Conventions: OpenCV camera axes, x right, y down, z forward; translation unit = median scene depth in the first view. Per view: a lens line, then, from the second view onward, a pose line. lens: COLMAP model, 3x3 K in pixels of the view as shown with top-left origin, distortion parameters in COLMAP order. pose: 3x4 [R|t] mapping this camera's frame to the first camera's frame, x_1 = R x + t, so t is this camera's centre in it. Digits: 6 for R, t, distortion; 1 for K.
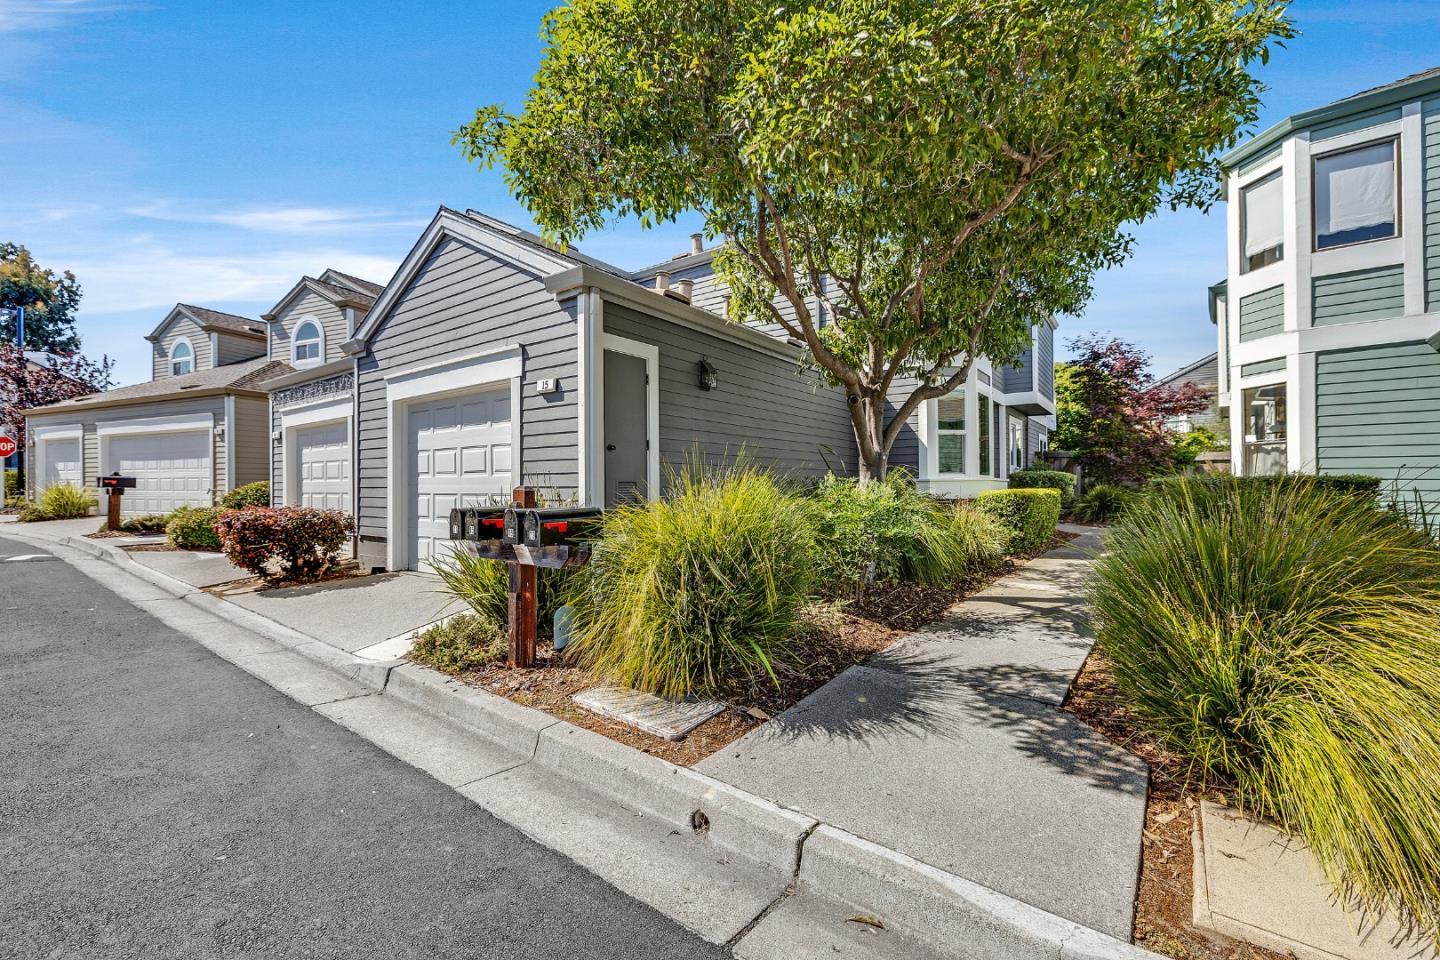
lens RADIAL K [[592.2, 0, 723.9], [0, 592.2, 483.9], [0, 0, 1]] dist [-0.000284, 0.000297]
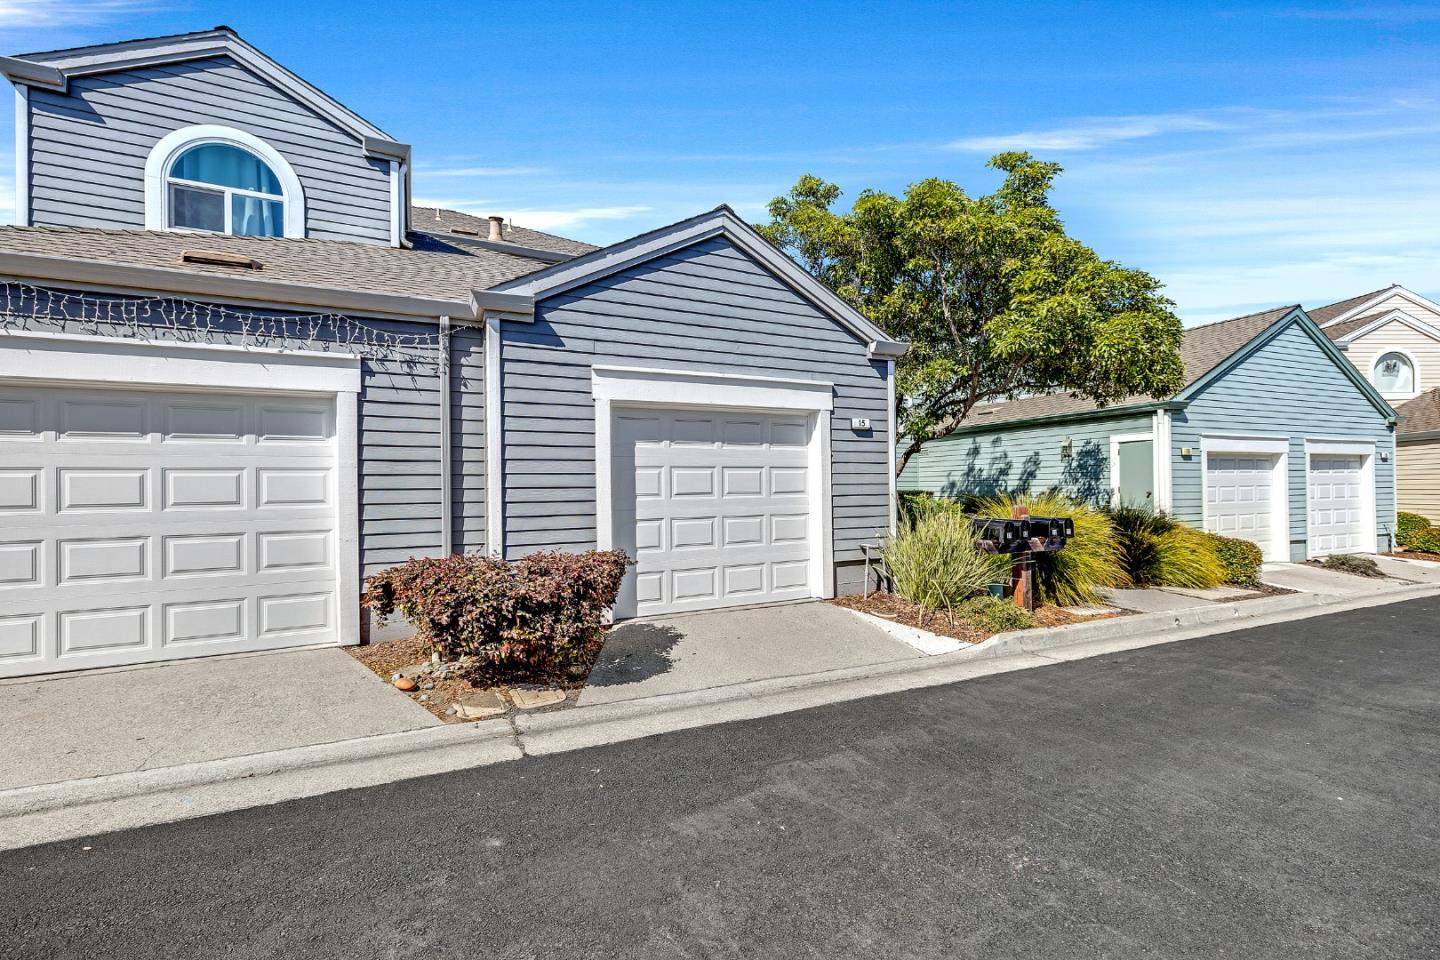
lens RADIAL K [[592.2, 0, 720.1], [0, 592.2, 481.2], [0, 0, 1]] dist [-0.000284, 0.000297]
pose [[0.470196, 0.005407, 0.882546, -1.177448], [0.006823, 0.999929, -0.009761, -0.027713], [-0.882536, 0.010611, 0.470125, 0.525530]]
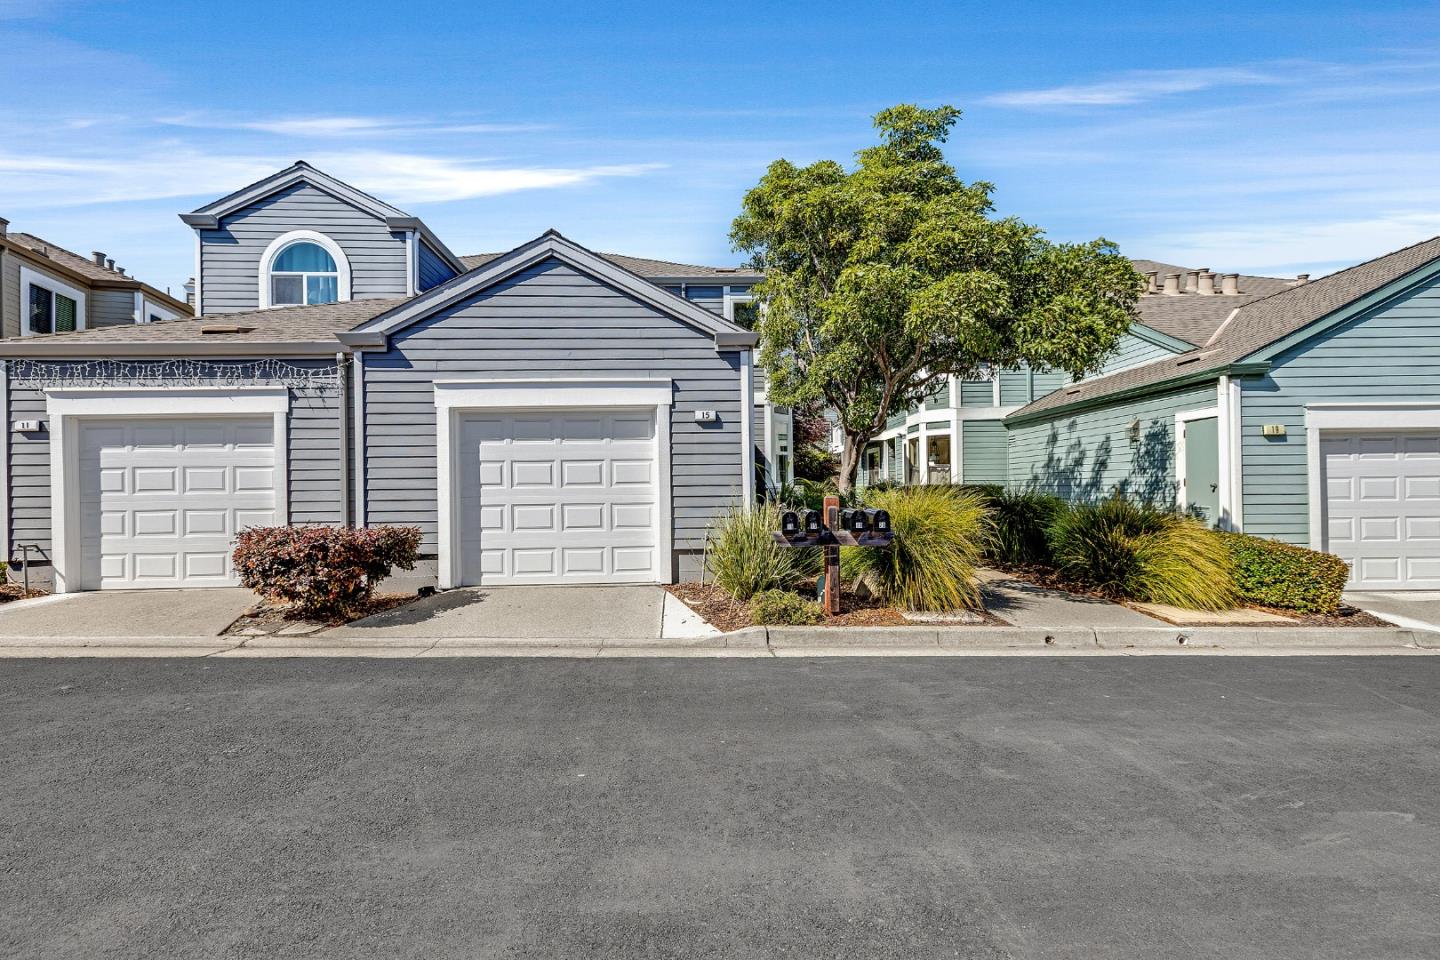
lens RADIAL K [[592.2, 0, 716.6], [0, 592.2, 483.1], [0, 0, 1]] dist [-0.000284, 0.000297]
pose [[0.777782, -0.002213, 0.628530, -0.829431], [0.007931, 0.999949, -0.006294, -0.011330], [-0.628484, 0.009880, 0.777760, 0.004888]]
